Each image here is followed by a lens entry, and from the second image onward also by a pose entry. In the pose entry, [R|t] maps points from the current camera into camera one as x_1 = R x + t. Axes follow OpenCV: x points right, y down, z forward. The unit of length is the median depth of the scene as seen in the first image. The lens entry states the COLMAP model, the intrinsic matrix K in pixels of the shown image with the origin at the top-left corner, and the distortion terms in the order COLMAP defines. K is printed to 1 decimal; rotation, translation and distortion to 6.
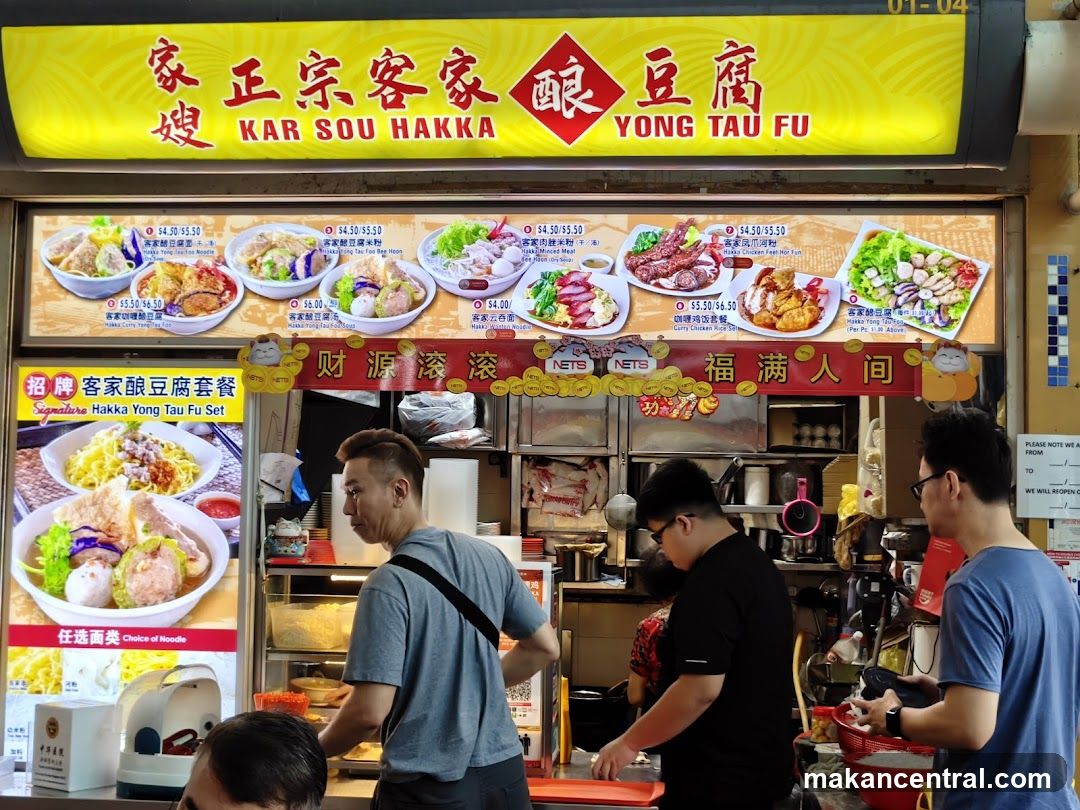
lens RADIAL K [[1625.3, 0, 557.2], [0, 1625.3, 405.1], [0, 0, 1]] dist [-0.187021, 0.942467]
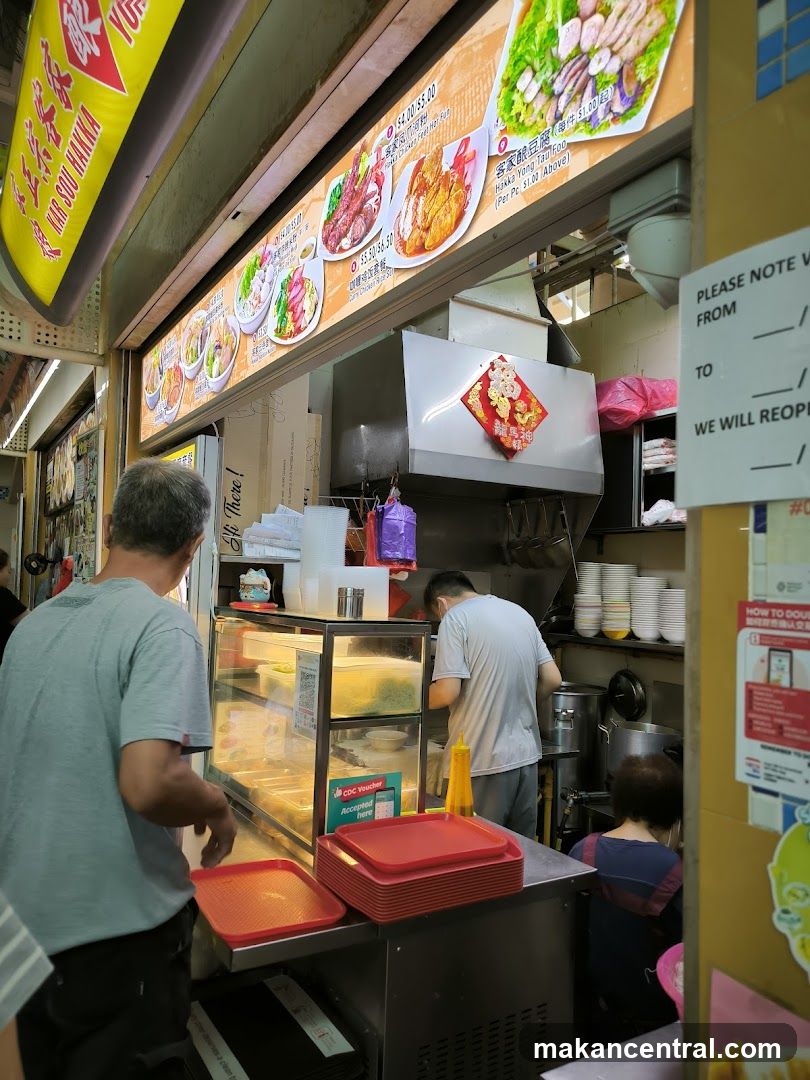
lens RADIAL K [[762.4, 0, 391.4], [0, 762.4, 544.0], [0, 0, 1]] dist [0.048991, -0.049939]
pose [[0.610036, -0.041774, -0.791272, 0.346004], [0.038390, 0.998995, -0.023143, 0.071640], [0.791443, -0.016259, 0.611026, 0.770234]]
